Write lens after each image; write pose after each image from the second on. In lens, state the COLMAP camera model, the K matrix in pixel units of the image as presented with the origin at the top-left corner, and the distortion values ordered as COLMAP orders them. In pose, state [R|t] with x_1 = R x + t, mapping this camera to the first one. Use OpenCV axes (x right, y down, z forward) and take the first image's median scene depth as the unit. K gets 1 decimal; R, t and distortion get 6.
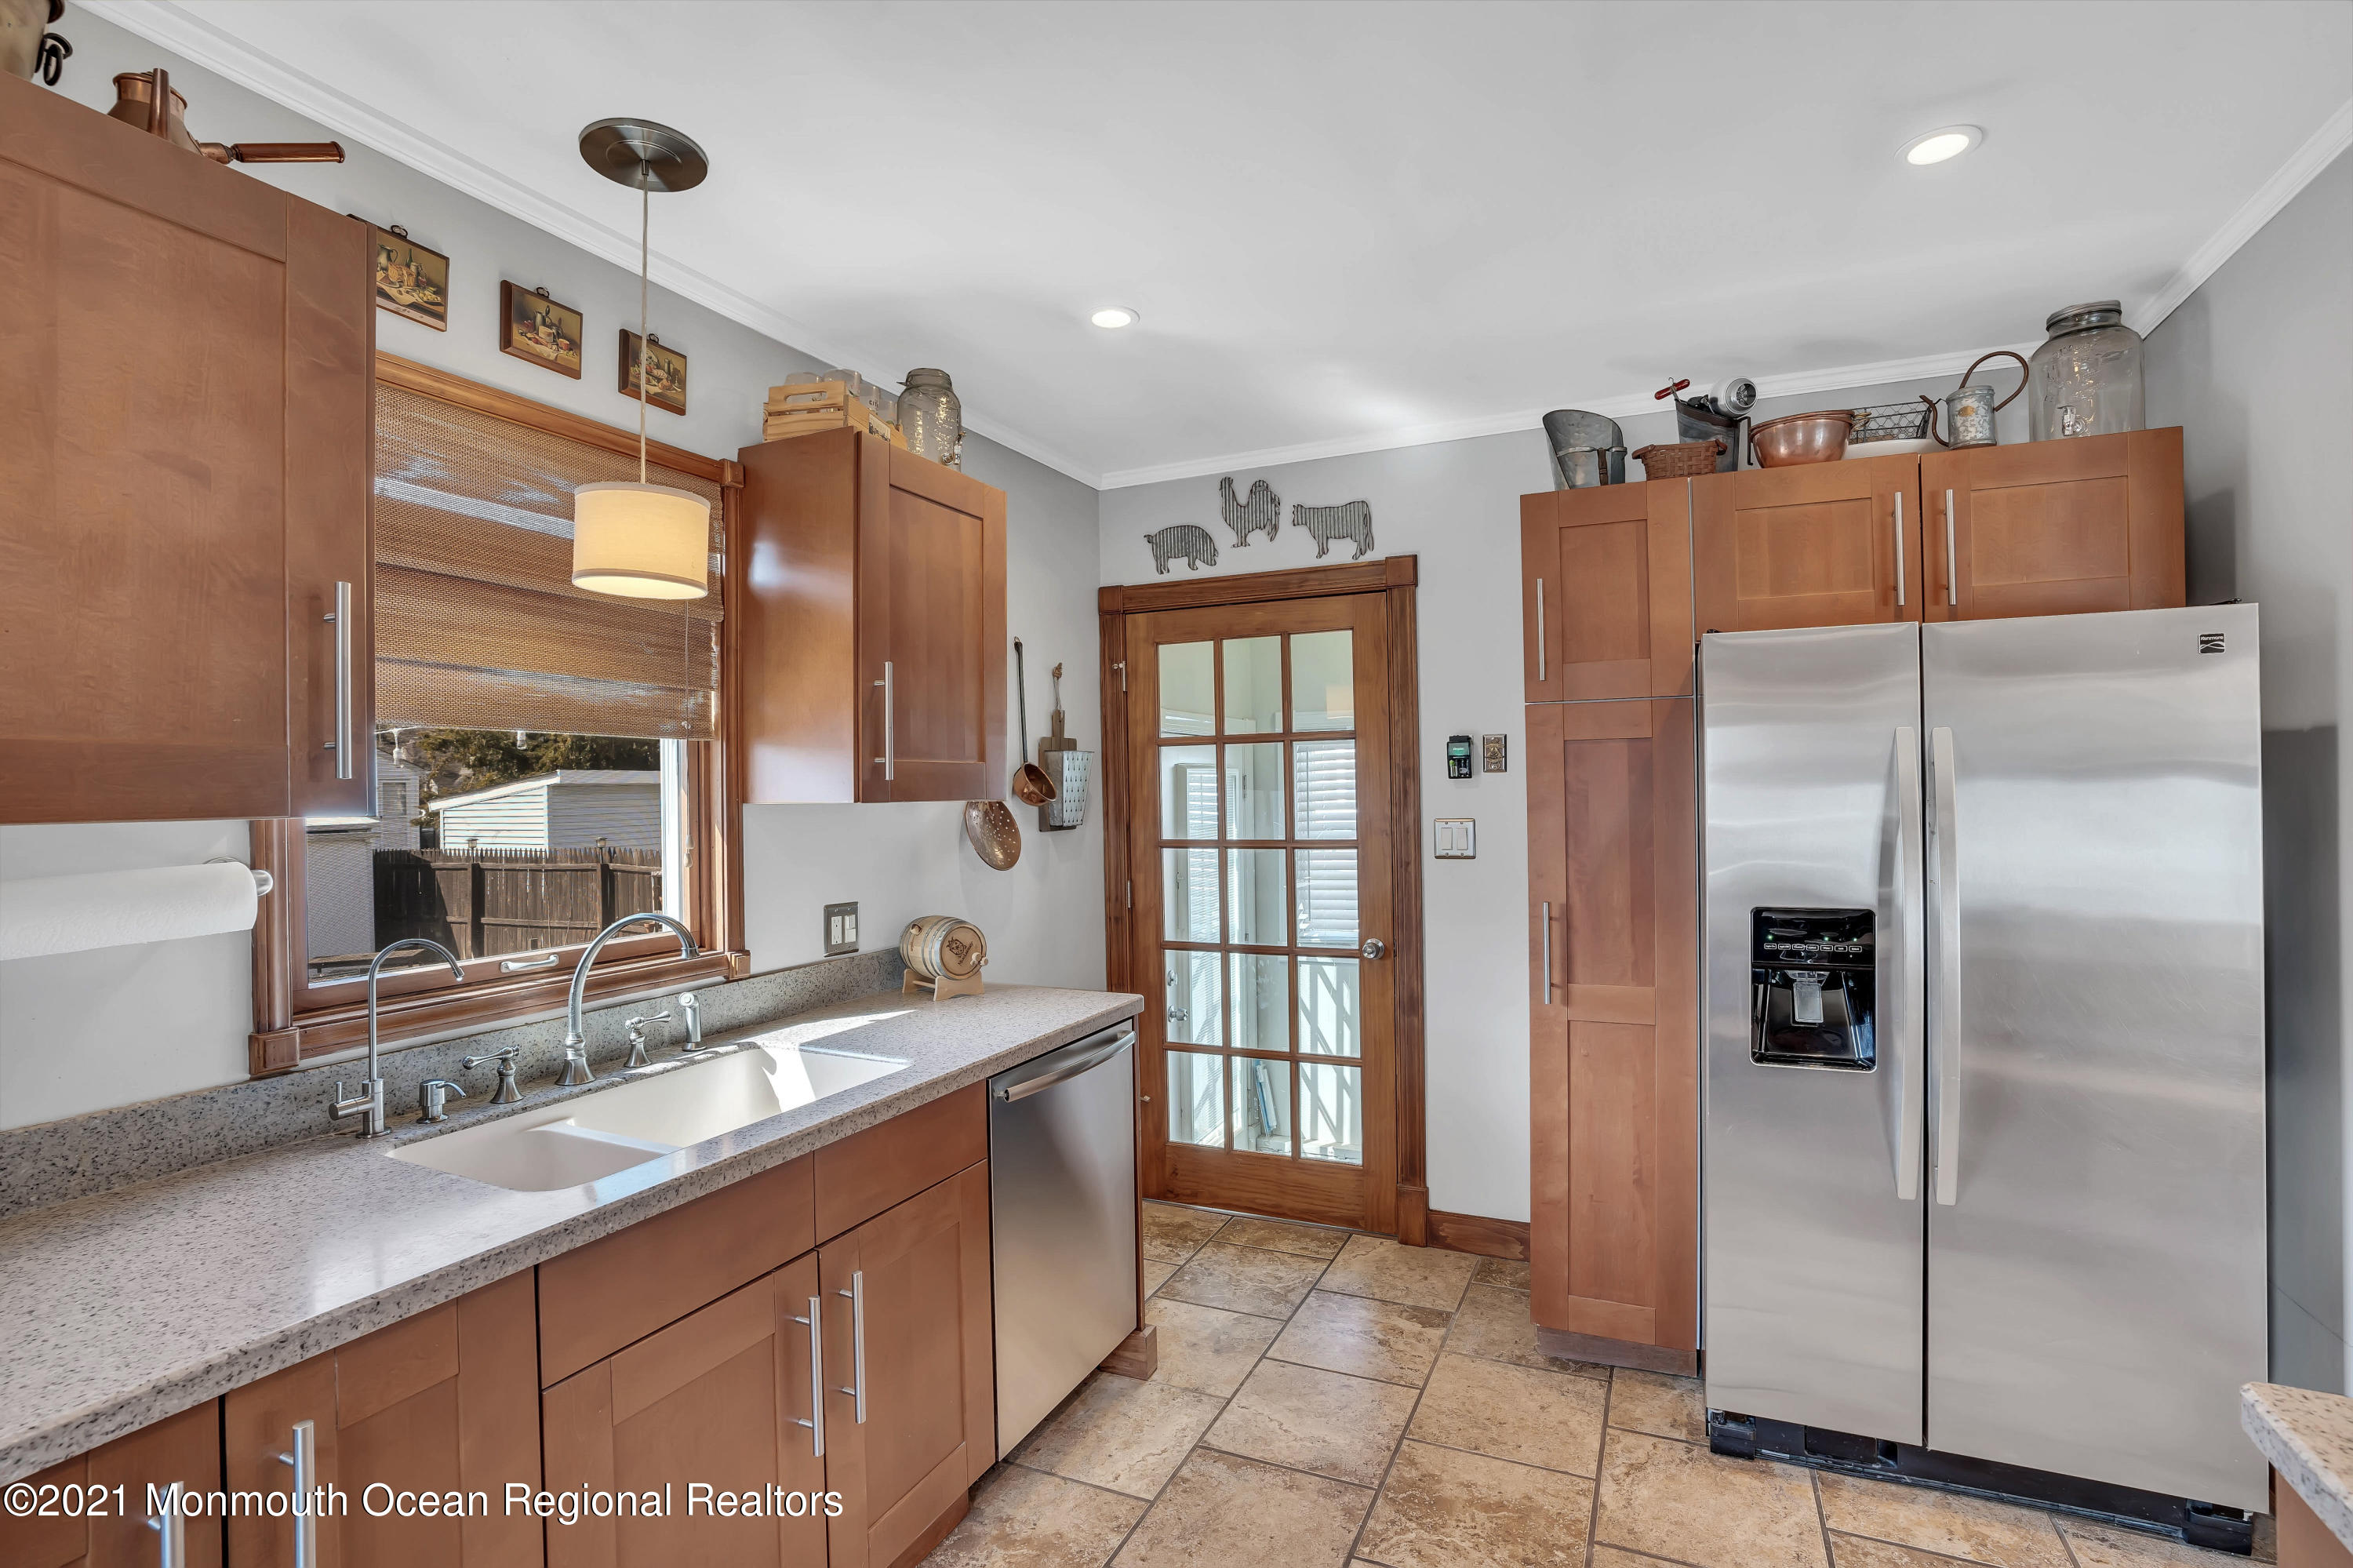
lens RADIAL K [[1091.5, 0, 1189.5], [0, 1091.5, 788.0], [0, 0, 1]] dist [-0.073767, 0.030076]
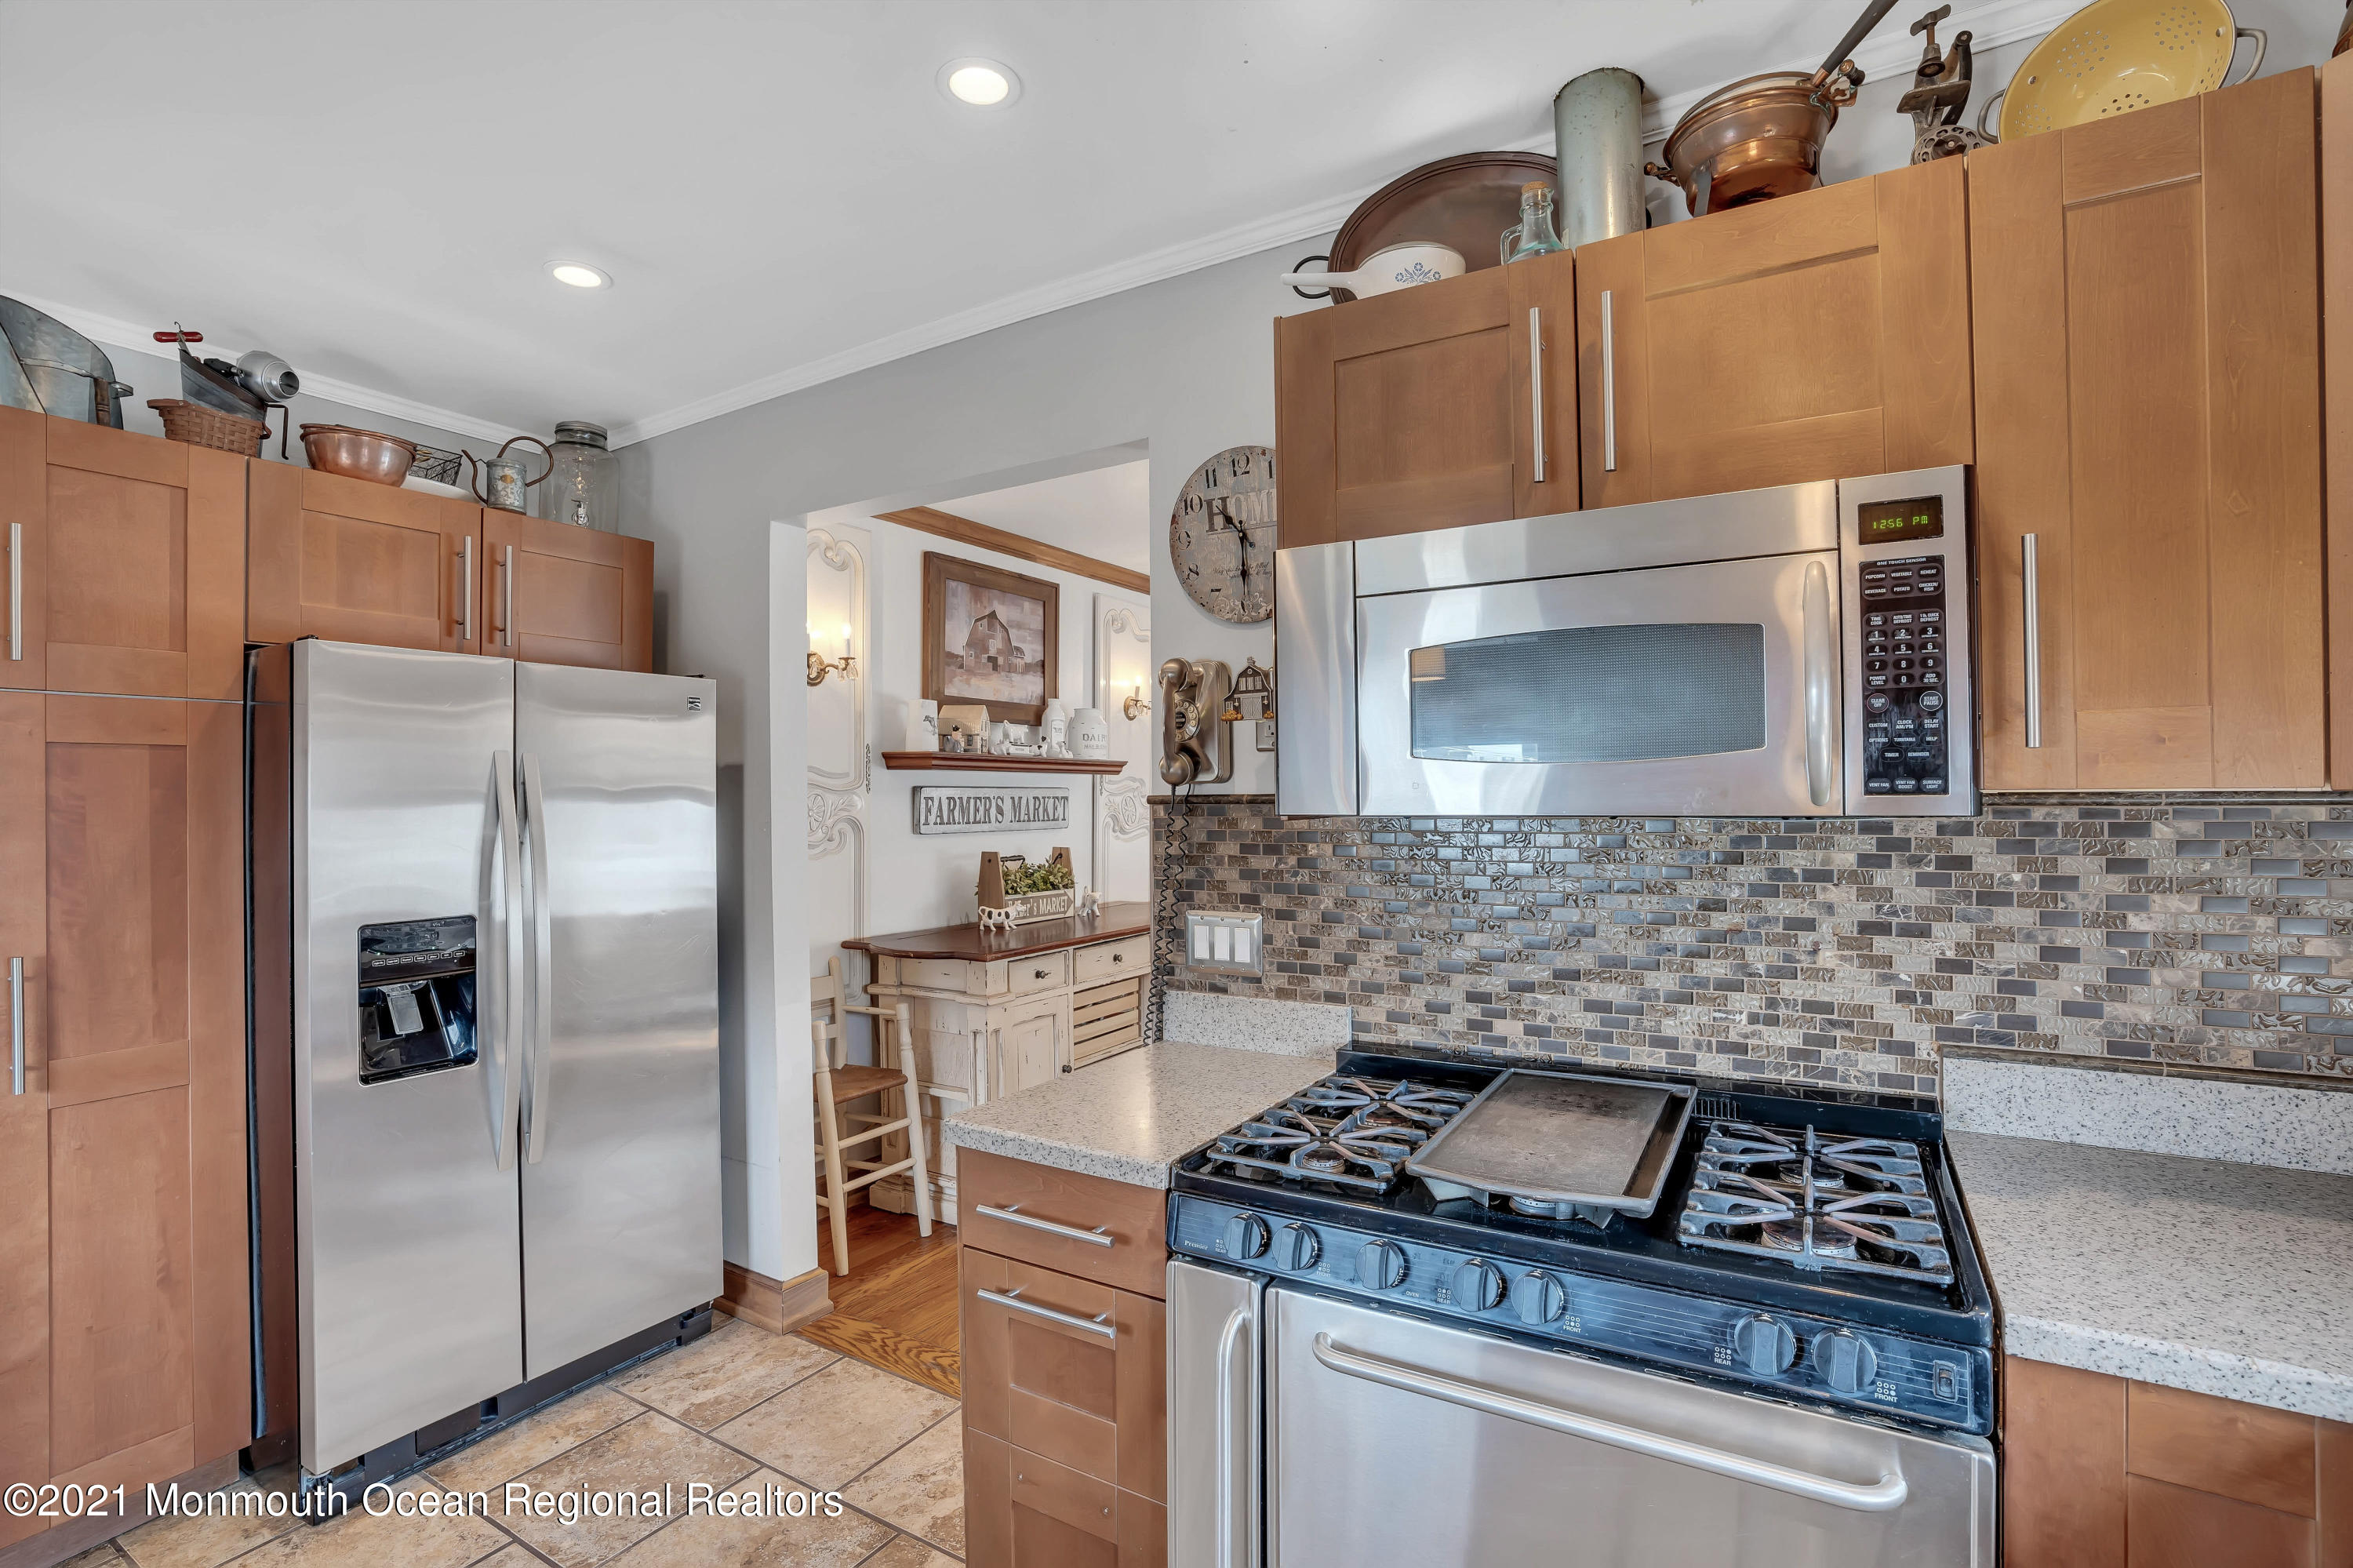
lens RADIAL K [[1091.5, 0, 1189.5], [0, 1091.5, 788.0], [0, 0, 1]] dist [-0.073767, 0.030076]
pose [[0.114066, 0.020064, 0.993271, -0.332747], [0.005714, 0.999766, -0.020851, 0.009493], [-0.993457, 0.008054, 0.113925, 0.131136]]
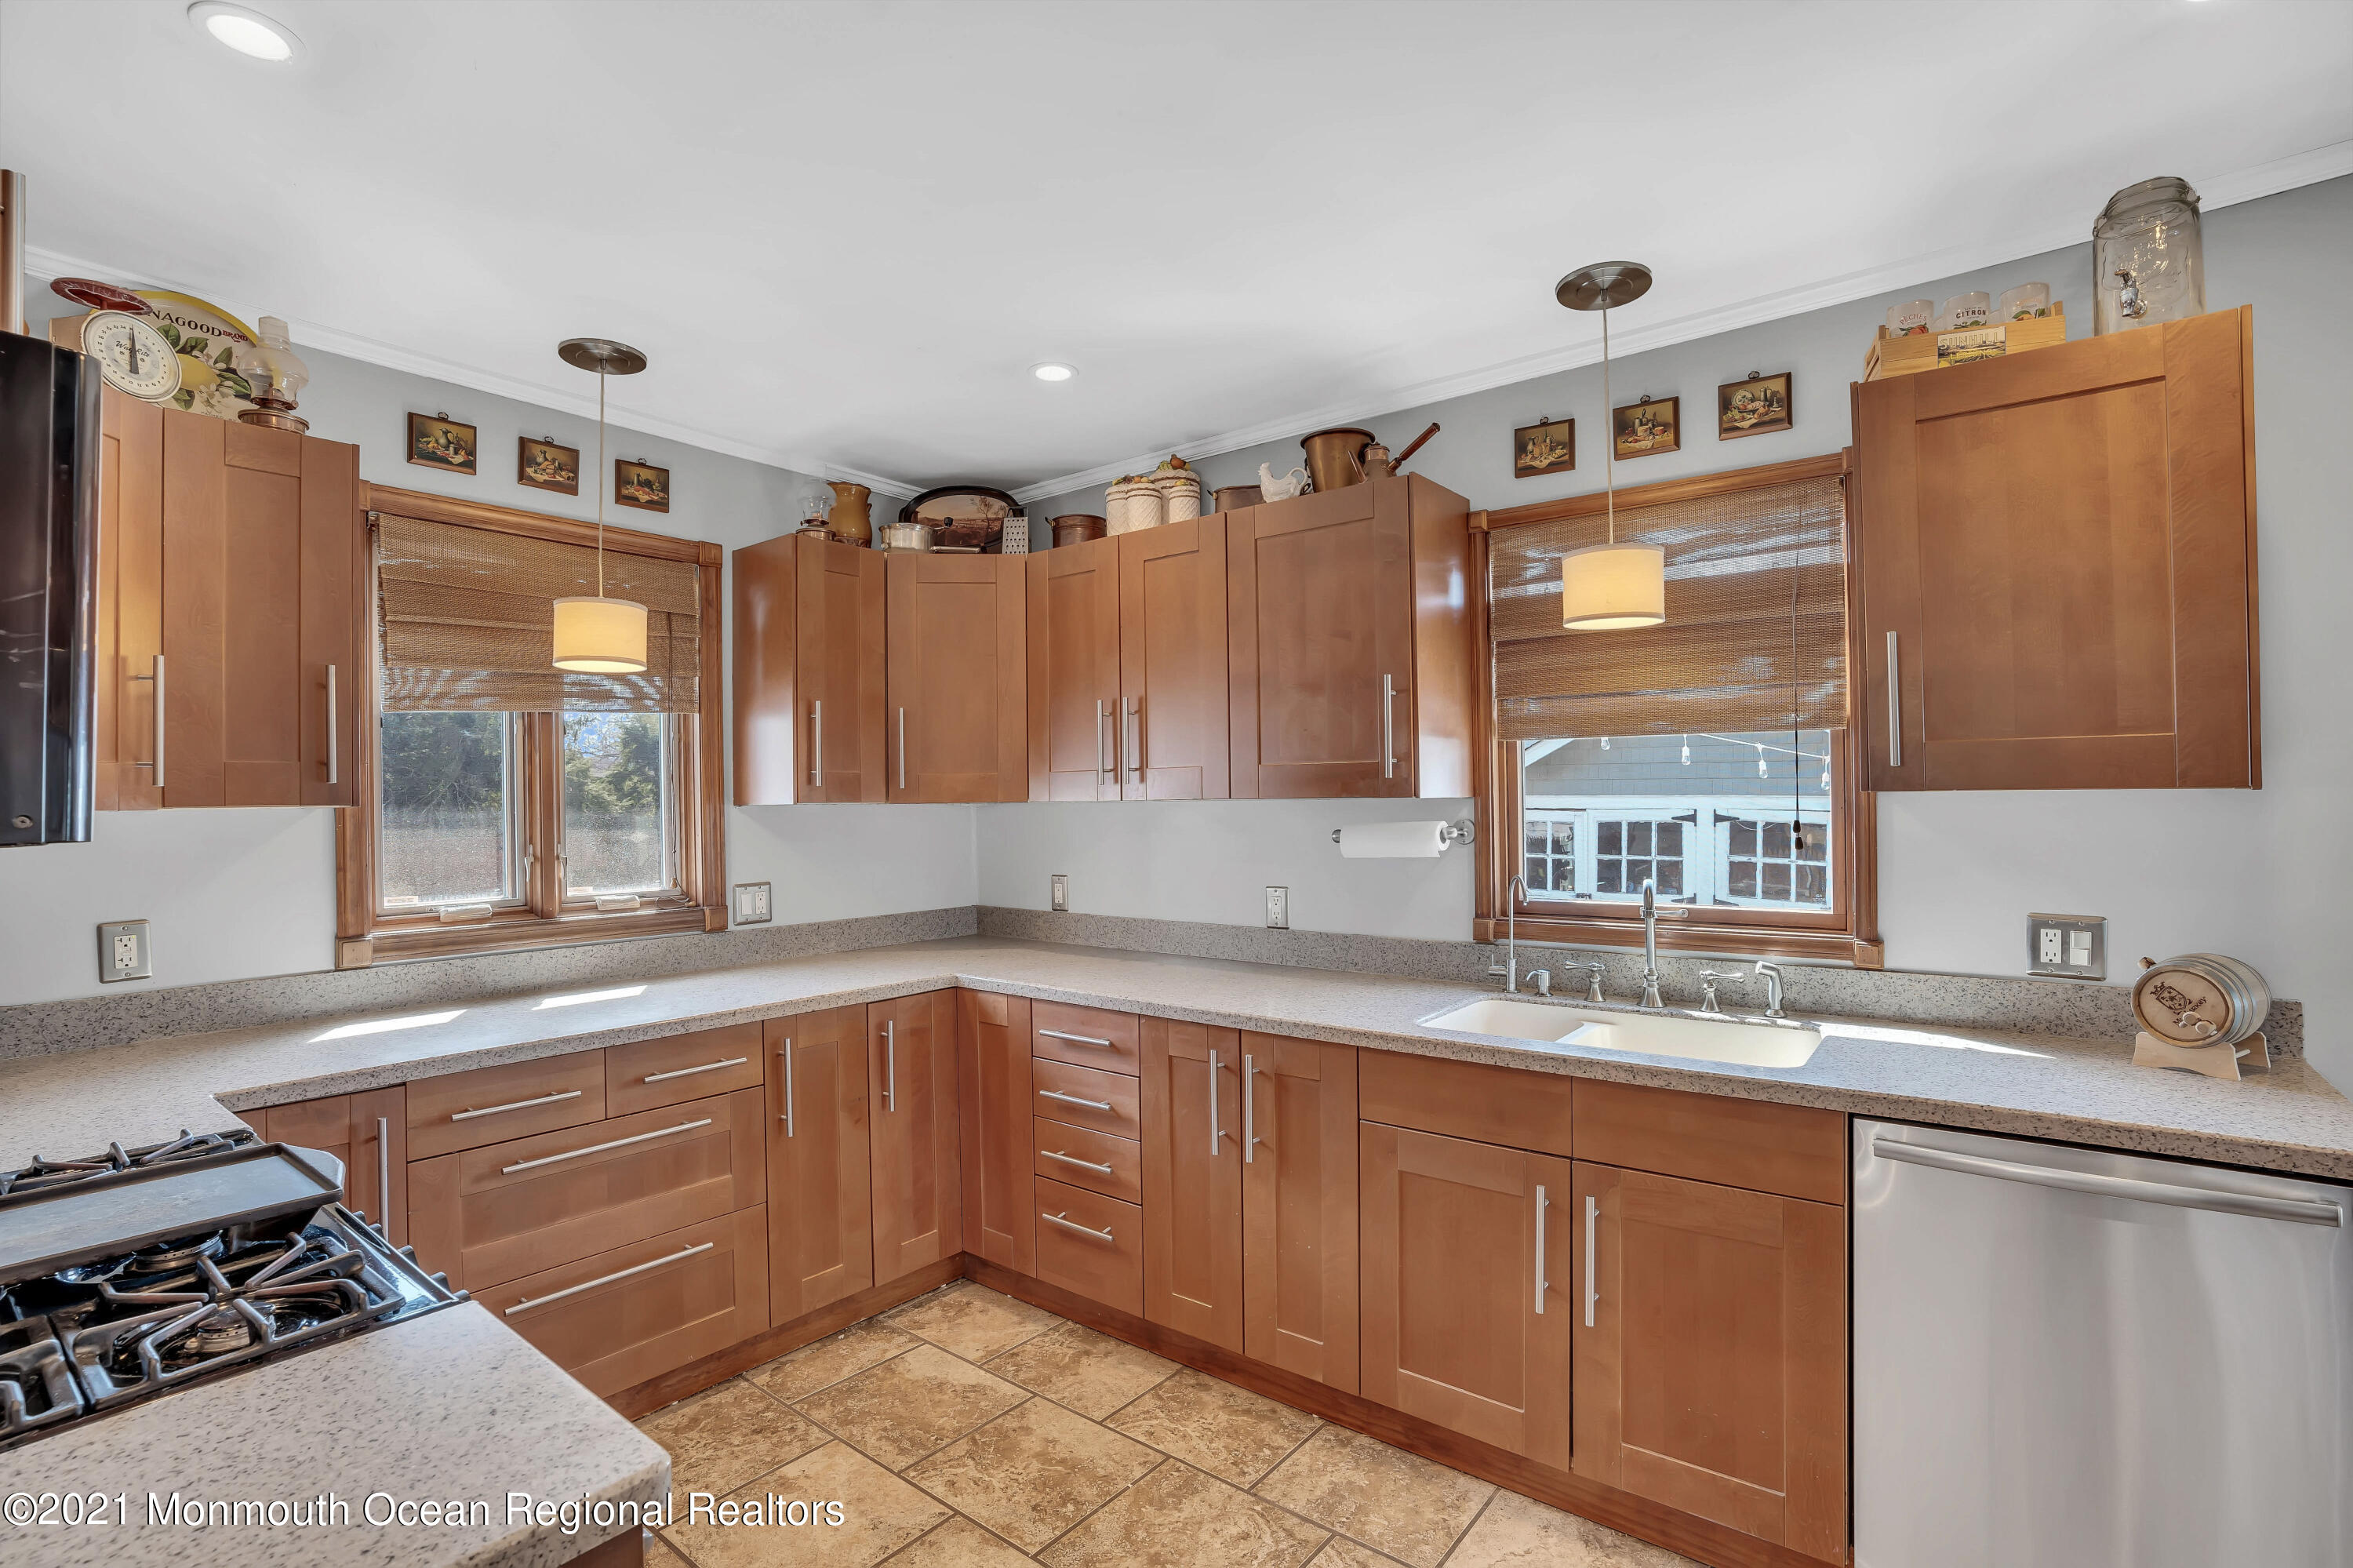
lens RADIAL K [[1091.5, 0, 1189.5], [0, 1091.5, 788.0], [0, 0, 1]] dist [-0.073767, 0.030076]
pose [[-0.231549, 0.007307, -0.972796, 0.692930], [0.016913, 0.999851, 0.003484, -0.001941], [0.972676, -0.015646, -0.231638, 0.641922]]
